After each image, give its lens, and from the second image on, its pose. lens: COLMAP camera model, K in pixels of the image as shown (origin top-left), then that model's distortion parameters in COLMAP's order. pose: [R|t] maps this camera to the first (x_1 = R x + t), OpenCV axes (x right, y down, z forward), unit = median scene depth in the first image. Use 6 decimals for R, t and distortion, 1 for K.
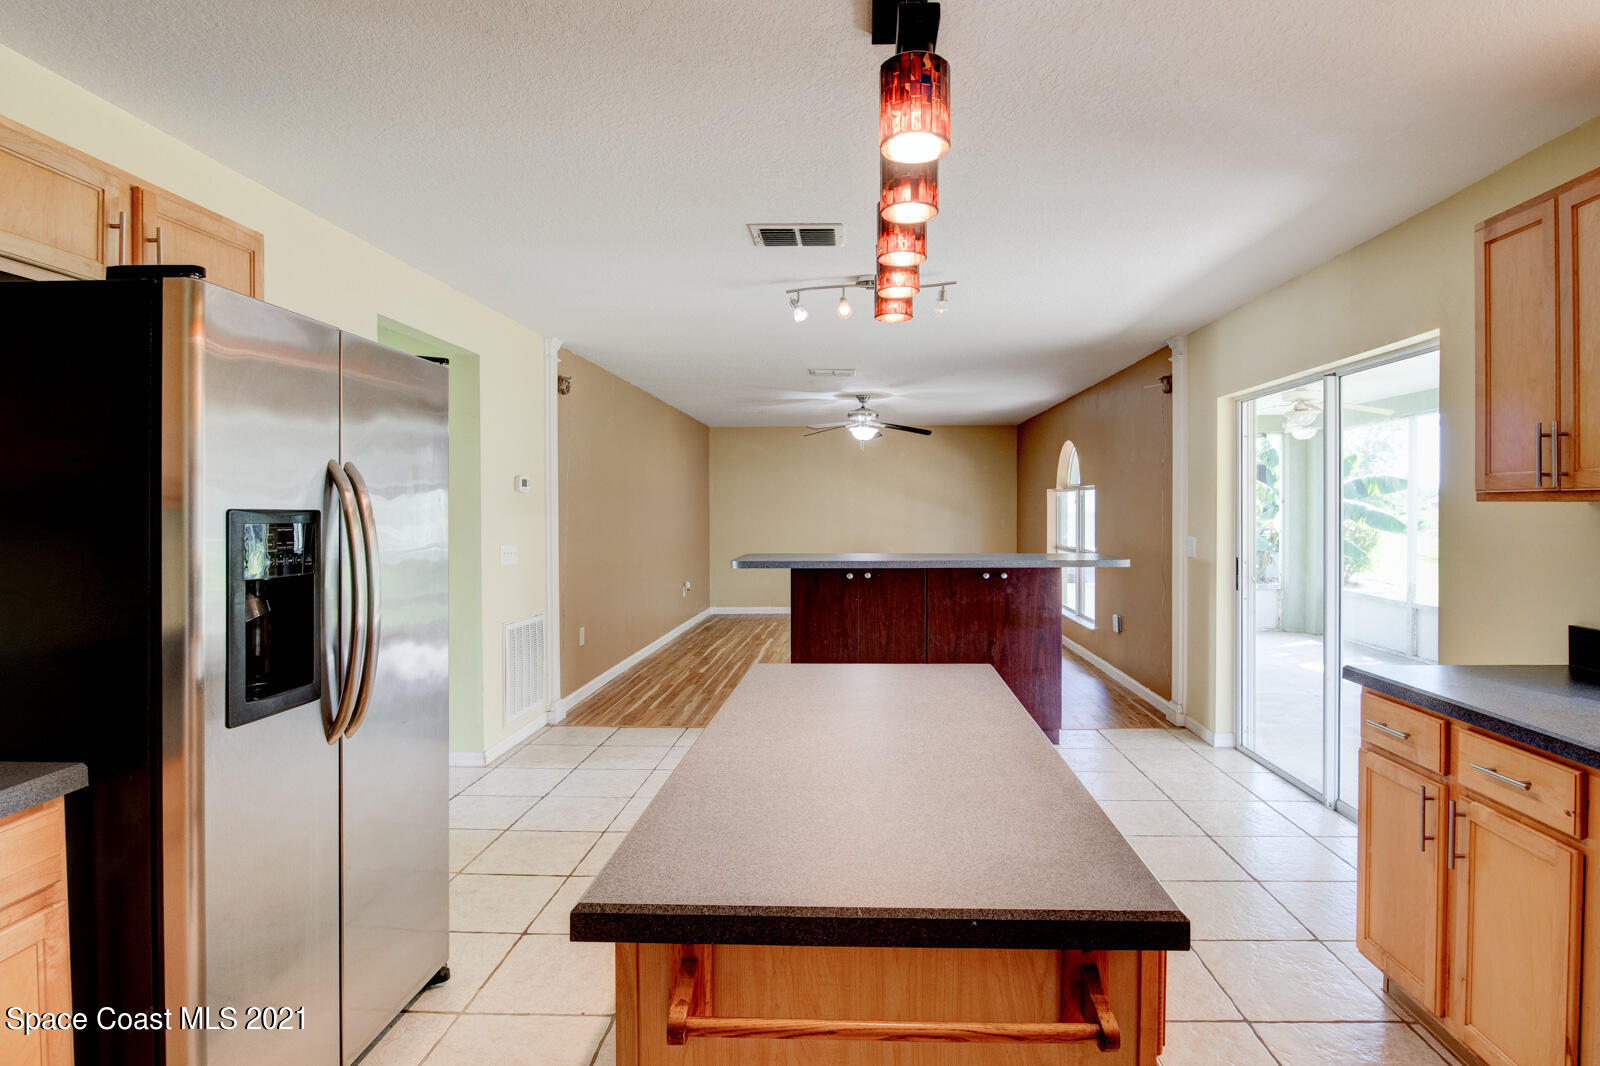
lens RADIAL K [[844.1, 0, 803.6], [0, 844.1, 524.5], [0, 0, 1]] dist [0.000528, -0.012080]
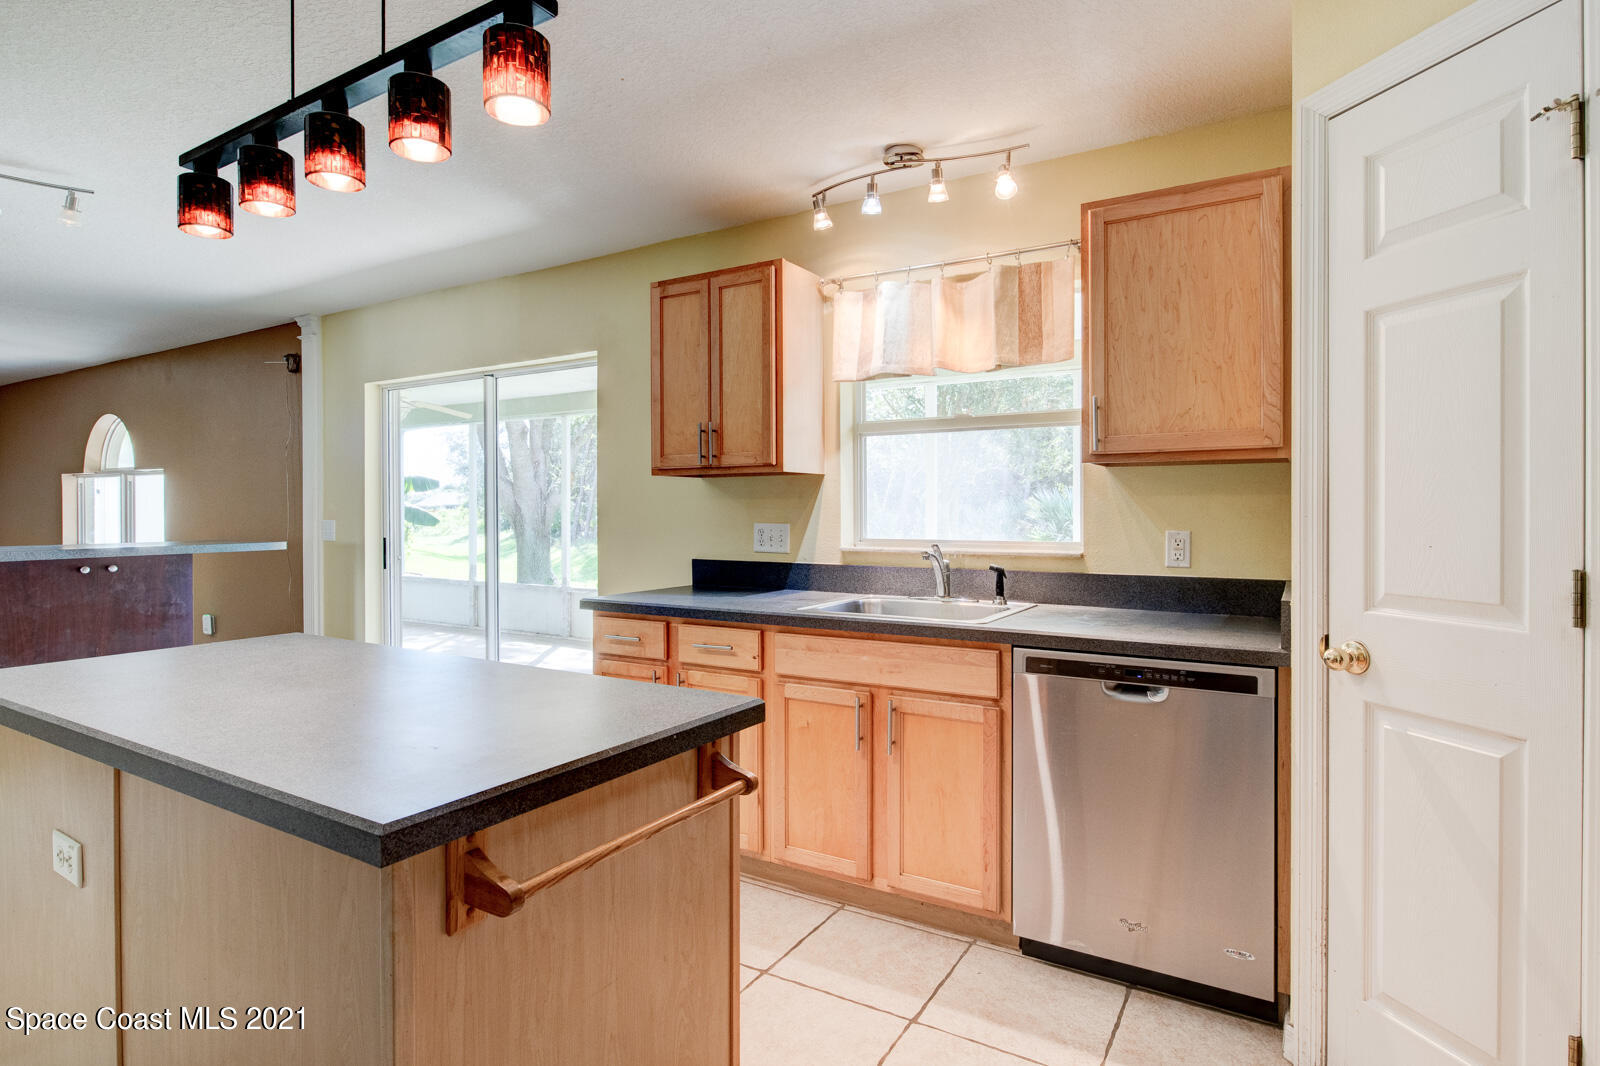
lens RADIAL K [[849.5, 0, 804.3], [0, 849.5, 516.5], [0, 0, 1]] dist [-0.003899, -0.000963]
pose [[0.490258, -0.002542, 0.871573, -0.352741], [0.012180, 0.999918, -0.003935, 0.054042], [-0.871492, 0.012545, 0.490249, 0.064747]]
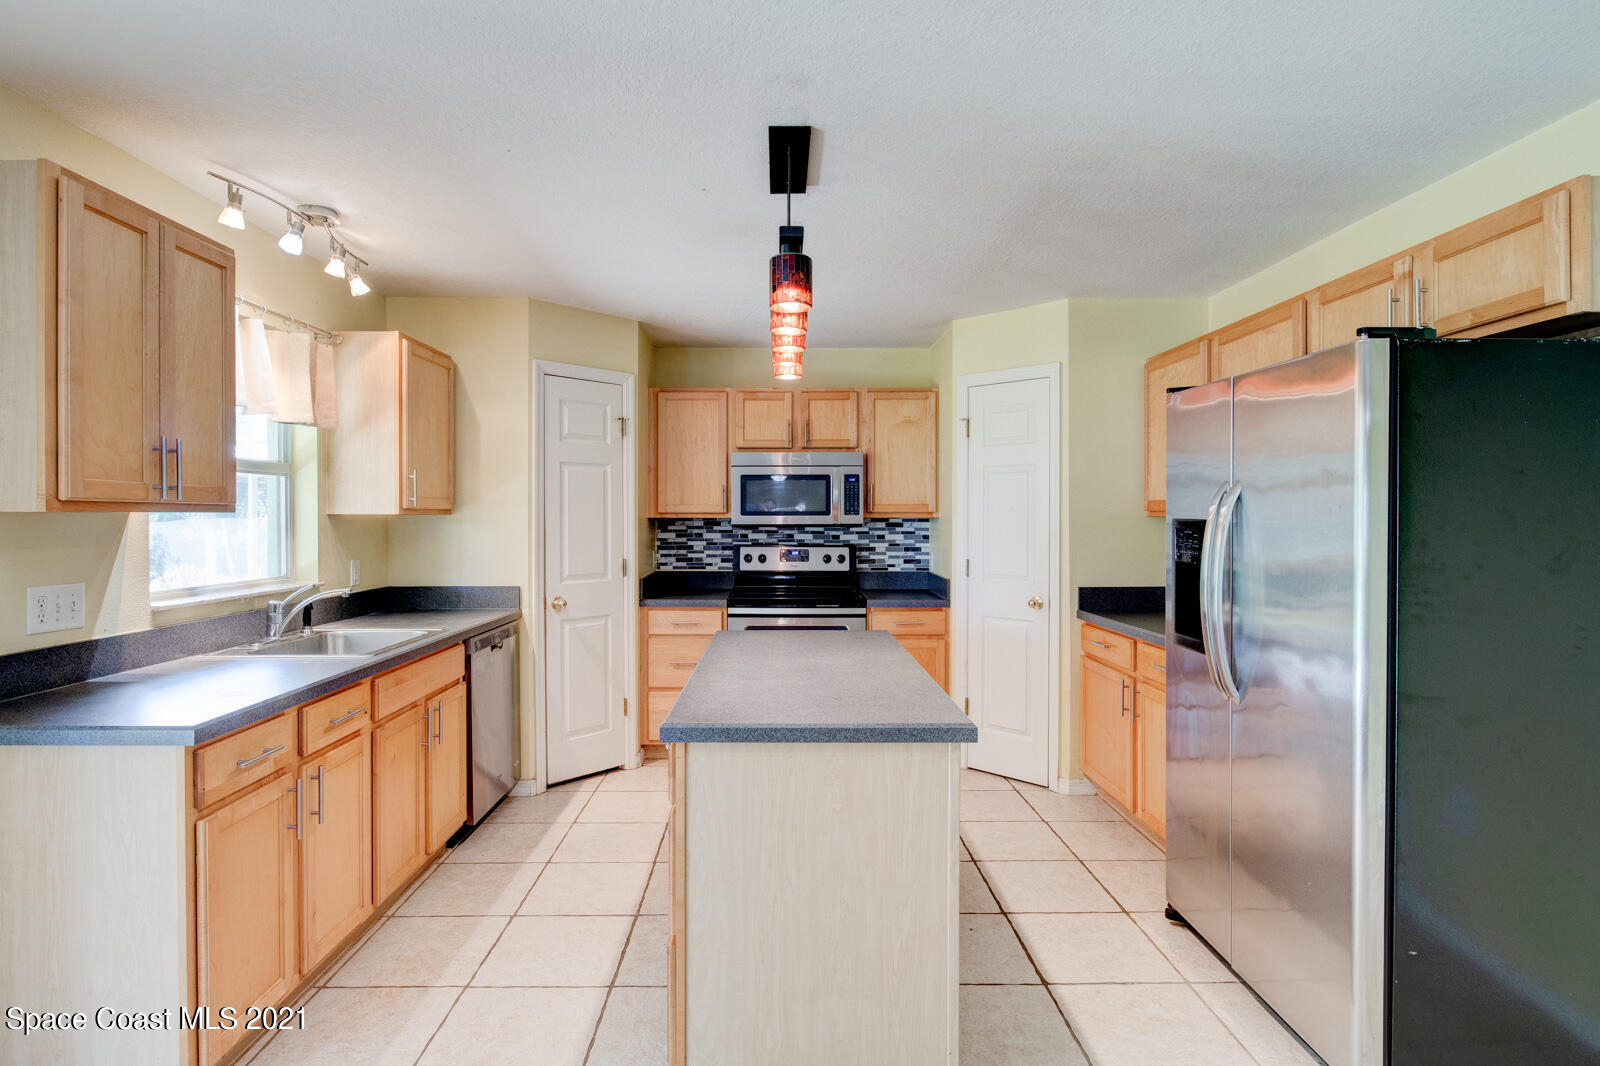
lens RADIAL K [[849.5, 0, 804.3], [0, 849.5, 516.5], [0, 0, 1]] dist [-0.003899, -0.000963]
pose [[-0.997261, 0.007407, -0.073594, 0.174531], [0.006403, 0.999883, 0.013867, -0.032448], [0.073688, 0.013358, -0.997192, 1.990936]]
